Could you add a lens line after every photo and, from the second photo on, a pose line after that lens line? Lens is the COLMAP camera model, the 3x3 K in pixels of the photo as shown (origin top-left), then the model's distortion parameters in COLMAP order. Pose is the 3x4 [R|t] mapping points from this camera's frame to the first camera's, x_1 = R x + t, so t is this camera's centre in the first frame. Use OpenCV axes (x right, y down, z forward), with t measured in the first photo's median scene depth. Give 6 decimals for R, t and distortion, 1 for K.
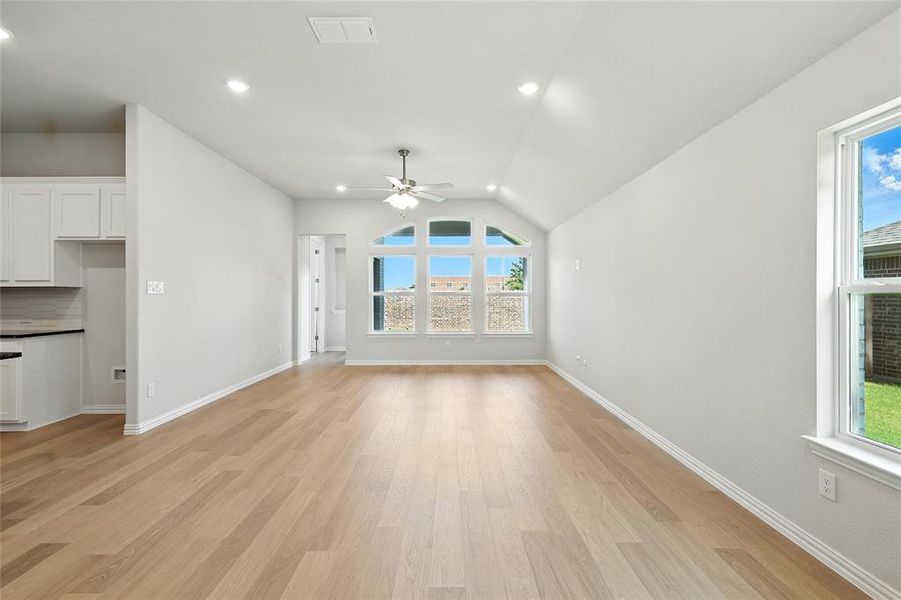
lens RADIAL K [[398.8, 0, 450.4], [0, 398.8, 296.3], [0, 0, 1]] dist [0.004153, 0.001551]
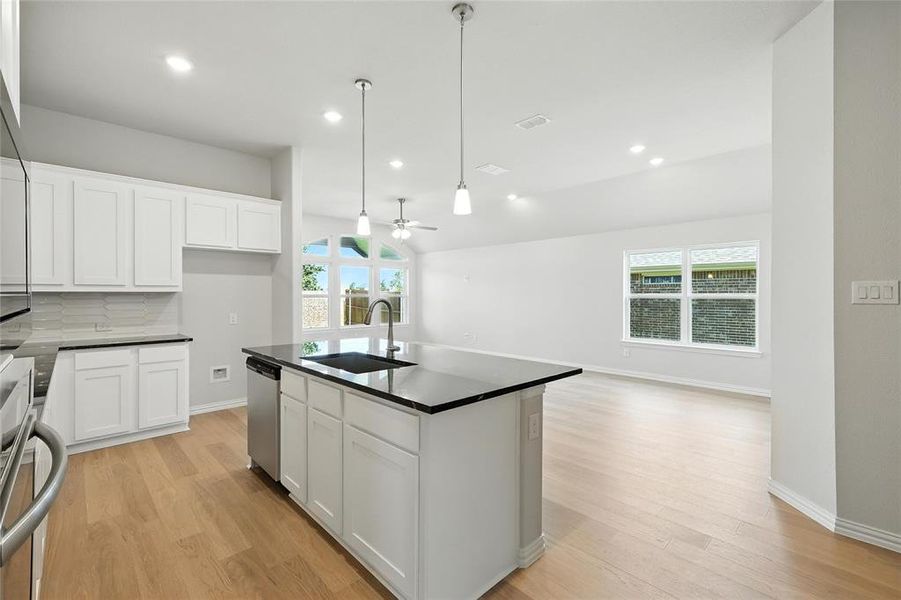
lens RADIAL K [[398.8, 0, 448.4], [0, 398.8, 293.3], [0, 0, 1]] dist [0.004153, 0.001551]
pose [[0.725392, 0.001778, 0.688334, -1.196544], [0.000561, 0.999995, -0.003173, -0.017588], [-0.688336, 0.002688, 0.725387, -0.210966]]
